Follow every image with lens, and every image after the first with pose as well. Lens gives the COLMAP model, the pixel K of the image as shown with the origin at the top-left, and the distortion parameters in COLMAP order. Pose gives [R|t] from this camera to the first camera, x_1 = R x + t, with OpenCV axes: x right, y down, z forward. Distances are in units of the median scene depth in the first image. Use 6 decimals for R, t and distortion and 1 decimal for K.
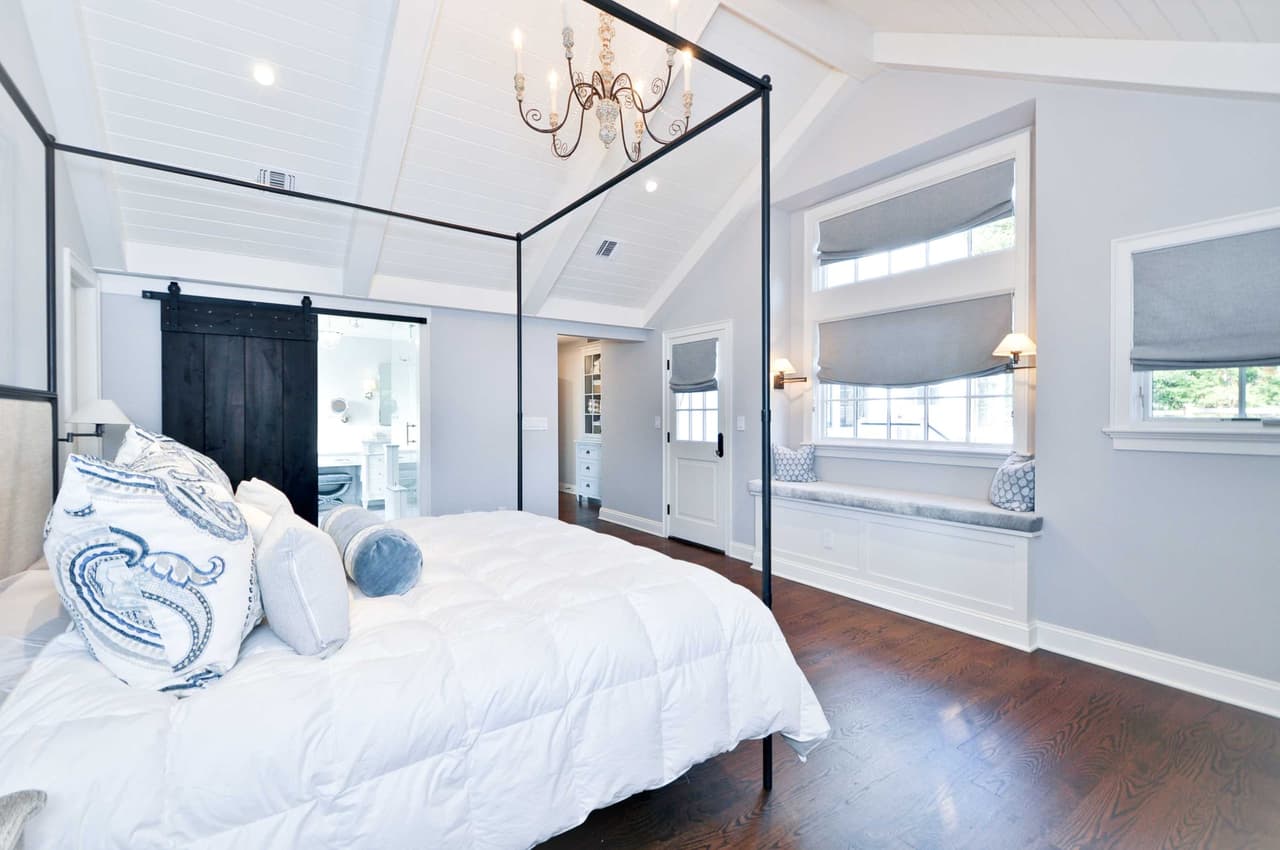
lens RADIAL K [[546.9, 0, 640.0], [0, 546.9, 425.0], [0, 0, 1]] dist [-0.000142, -0.000005]
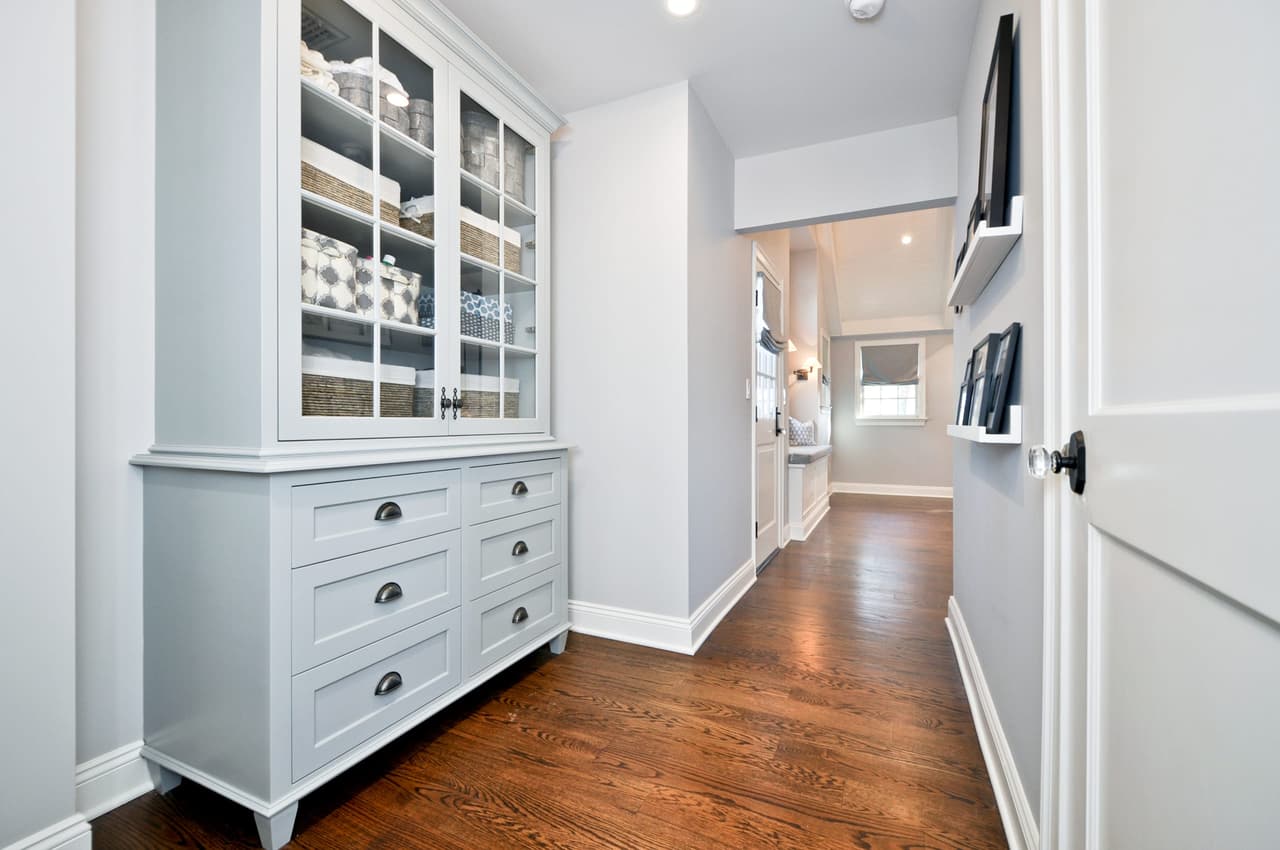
lens RADIAL K [[578.5, 0, 640.0], [0, 578.5, 425.0], [0, 0, 1]] dist [0.000160, 0.000000]
pose [[-0.465909, 0.002171, 0.884830, -0.428630], [0.014378, 0.999884, 0.005118, 0.025646], [-0.884716, 0.015107, -0.465886, 1.366749]]
